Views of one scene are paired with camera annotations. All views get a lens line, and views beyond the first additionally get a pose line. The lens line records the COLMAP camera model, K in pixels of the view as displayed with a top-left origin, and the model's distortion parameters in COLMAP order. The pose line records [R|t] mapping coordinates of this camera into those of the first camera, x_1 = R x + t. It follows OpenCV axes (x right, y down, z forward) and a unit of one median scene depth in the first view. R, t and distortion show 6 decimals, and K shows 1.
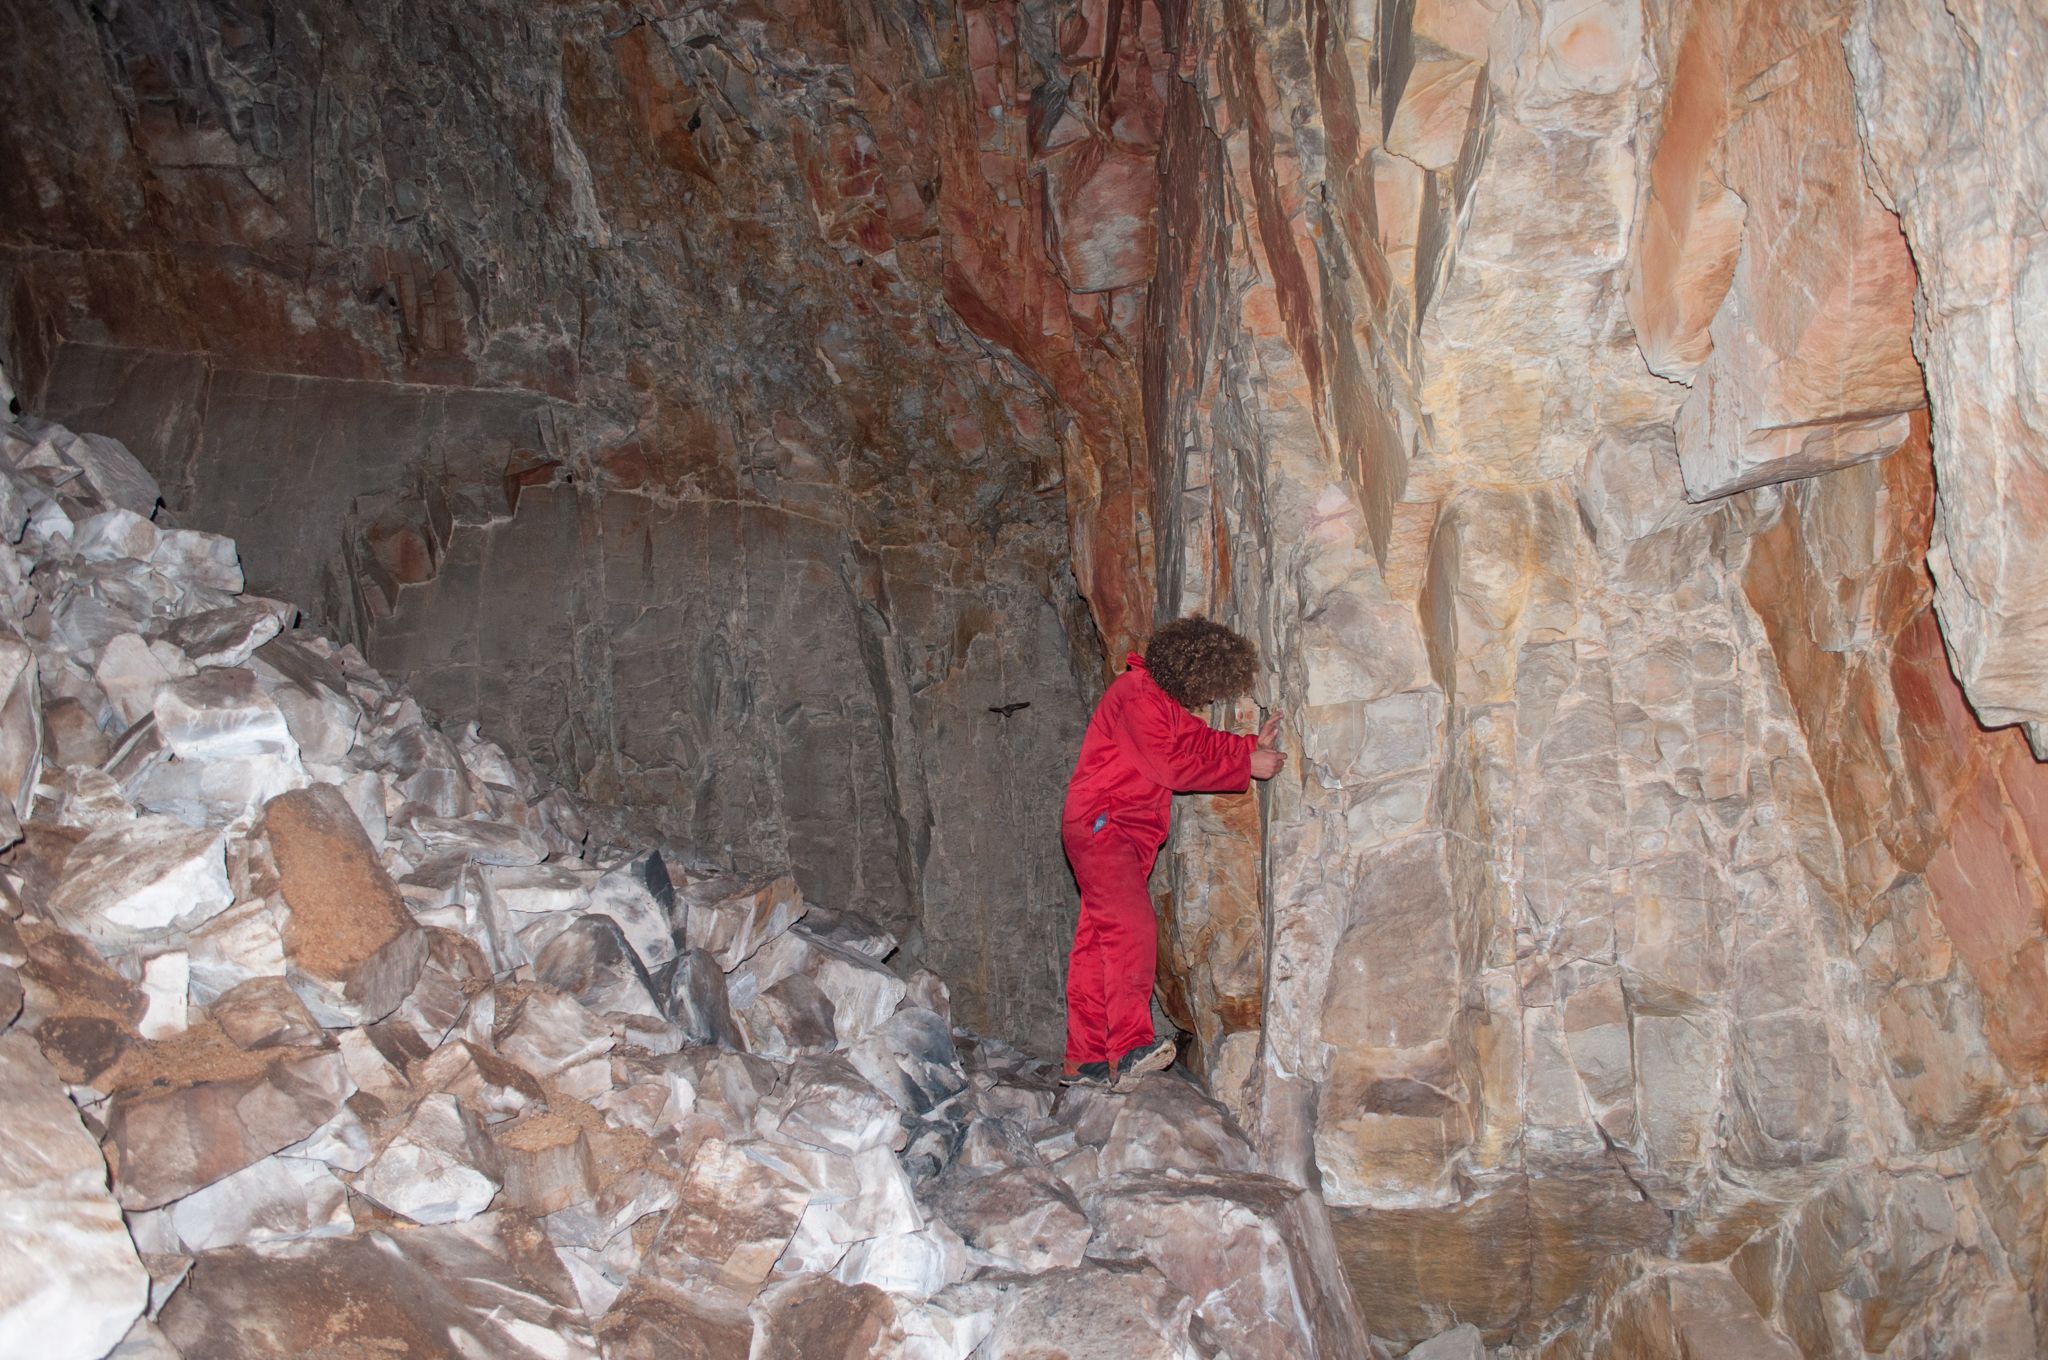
lens RADIAL K [[1638.6, 0, 1028.0], [0, 1638.6, 662.3], [0, 0, 1]] dist [-0.083149, 0.019215]
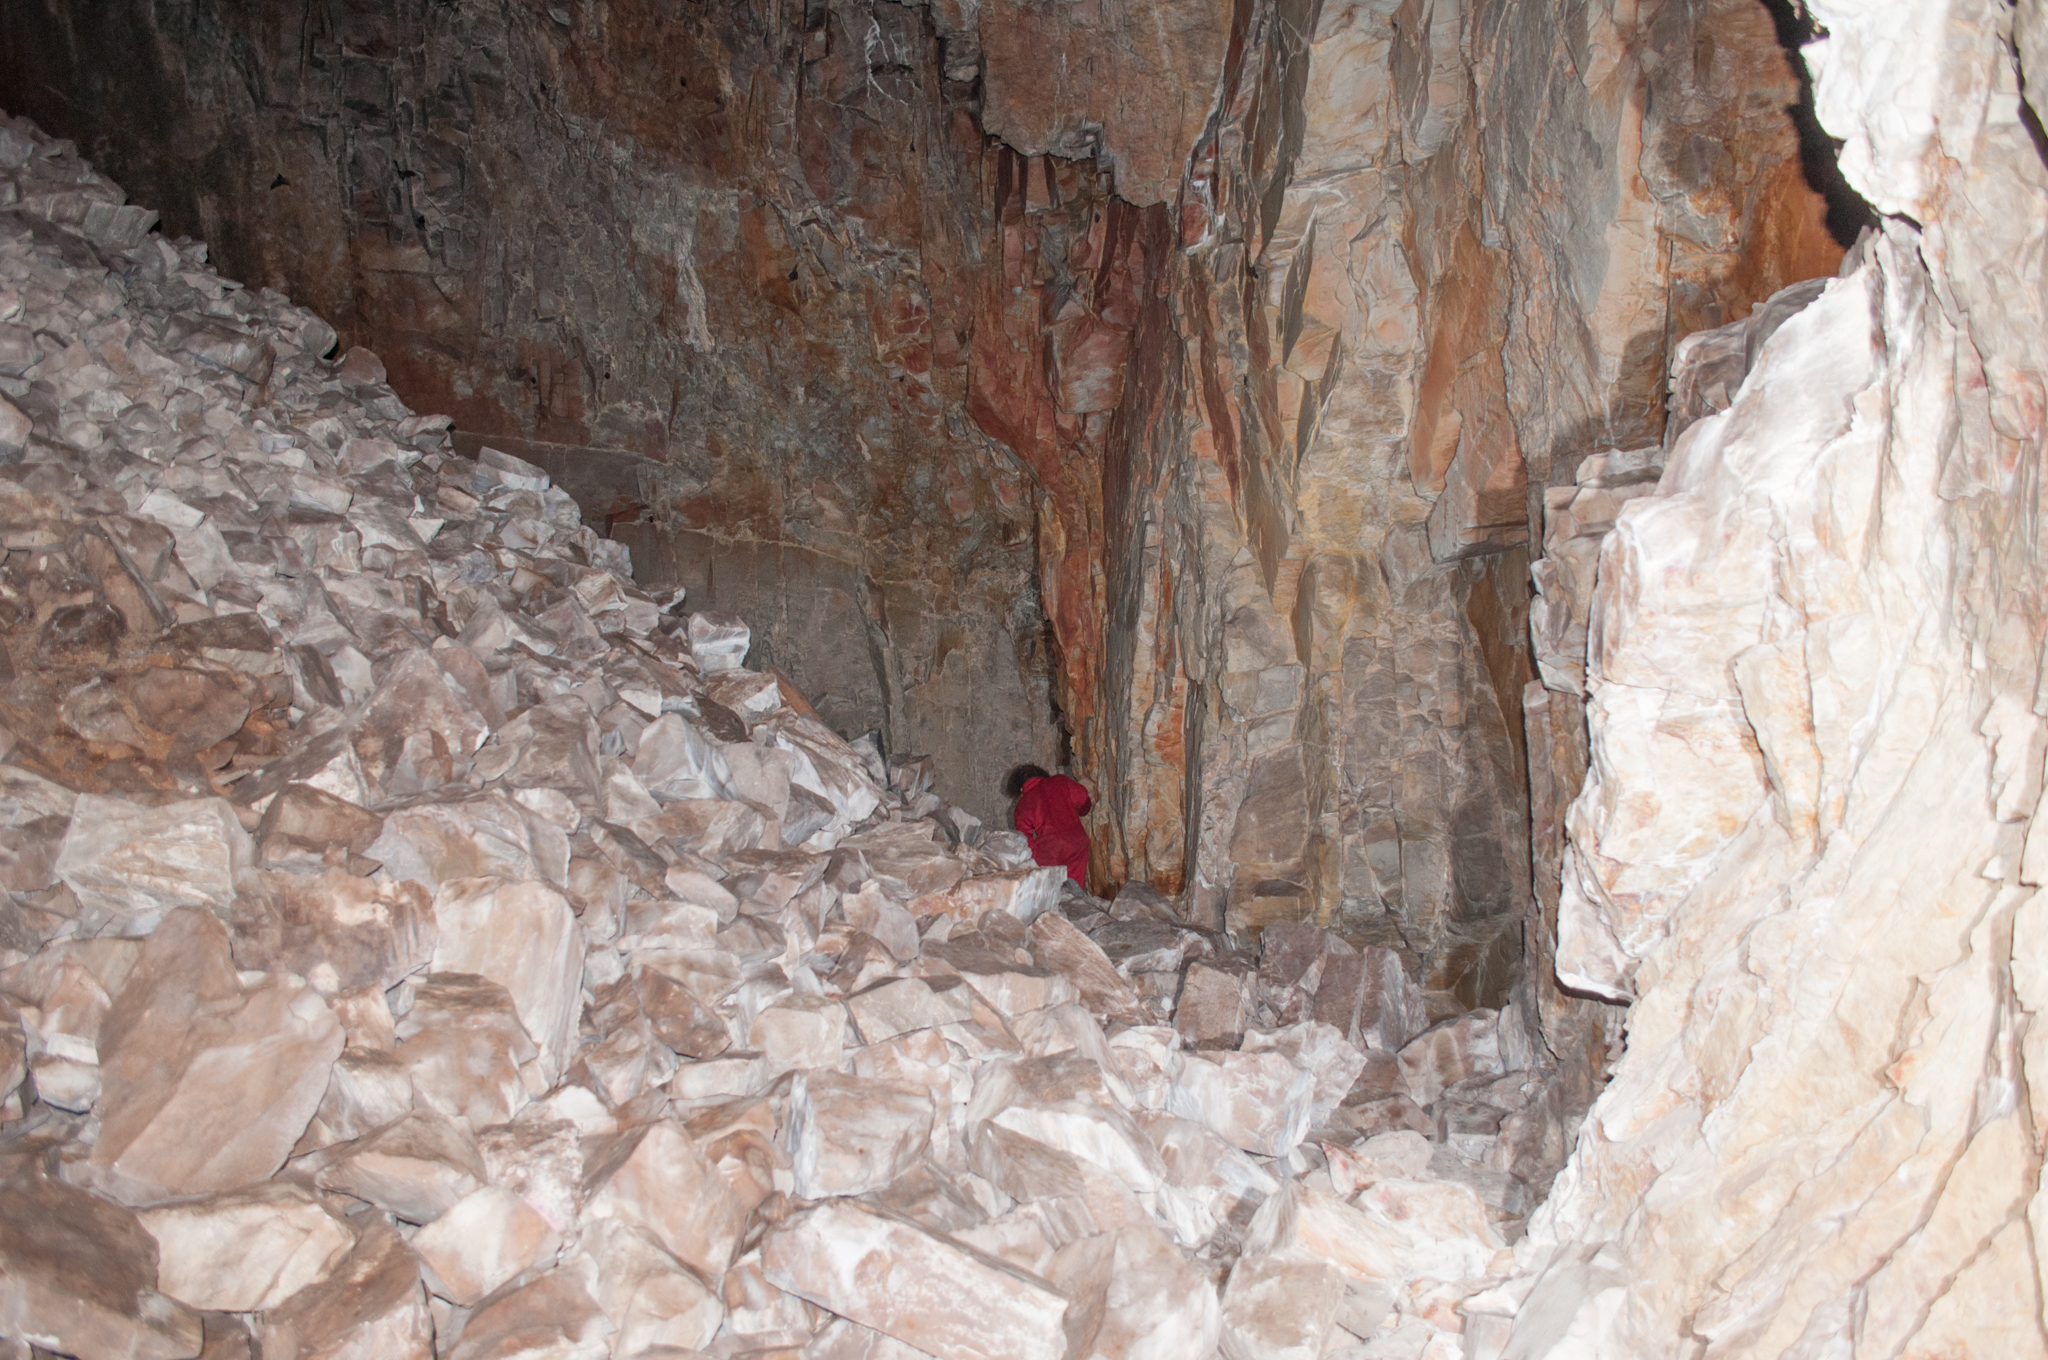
lens RADIAL K [[1638.6, 0, 1028.0], [0, 1638.6, 662.3], [0, 0, 1]] dist [-0.083149, 0.019215]
pose [[0.994490, 0.040800, 0.096571, -0.182373], [-0.037188, 0.998550, -0.038913, 0.079722], [-0.098019, 0.035108, 0.994565, -0.626817]]
